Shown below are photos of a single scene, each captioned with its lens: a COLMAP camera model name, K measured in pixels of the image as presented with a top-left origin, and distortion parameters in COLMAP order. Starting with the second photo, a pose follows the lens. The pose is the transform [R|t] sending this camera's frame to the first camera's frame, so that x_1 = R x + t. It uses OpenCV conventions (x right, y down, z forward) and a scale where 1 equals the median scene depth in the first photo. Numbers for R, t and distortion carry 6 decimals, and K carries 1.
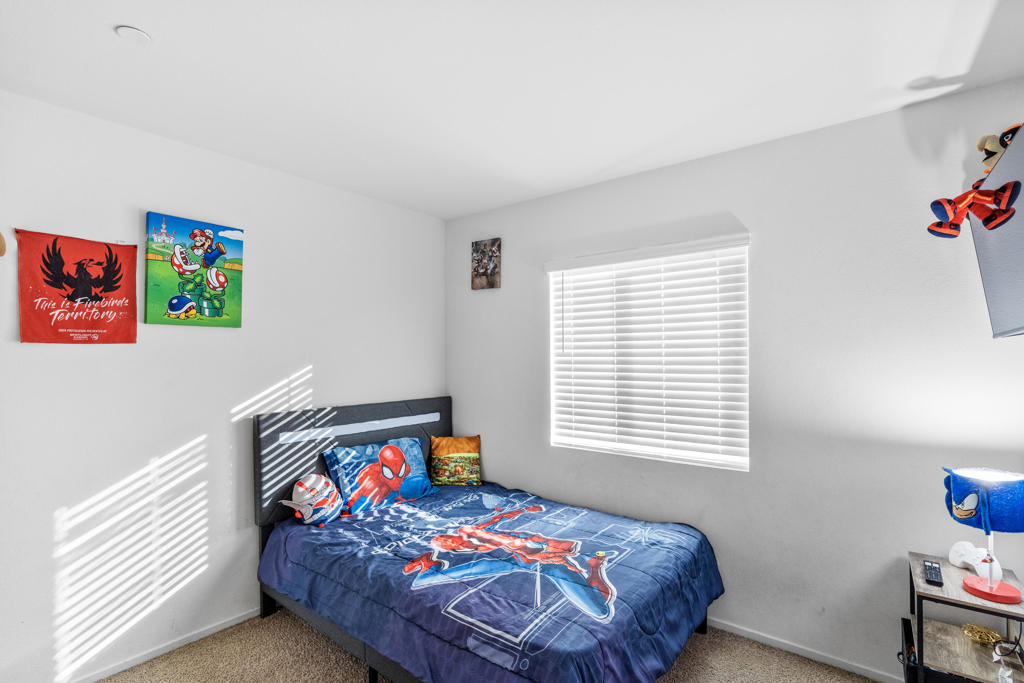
lens RADIAL K [[489.5, 0, 507.3], [0, 489.5, 352.4], [0, 0, 1]] dist [-0.010877, 0.000249]
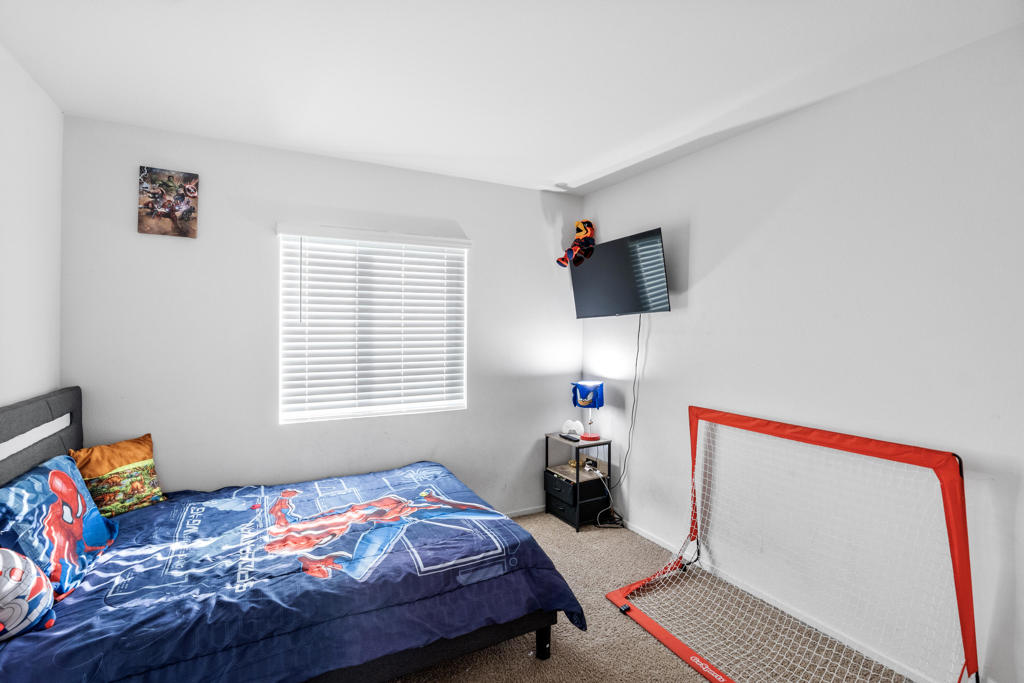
lens RADIAL K [[491.3, 0, 515.0], [0, 491.3, 323.9], [0, 0, 1]] dist [-0.002069, 0.000147]
pose [[0.387947, 0.013635, 0.921581, -0.673046], [-0.007944, 0.999903, -0.011449, 0.012357], [-0.921647, -0.002880, 0.388018, 0.280731]]
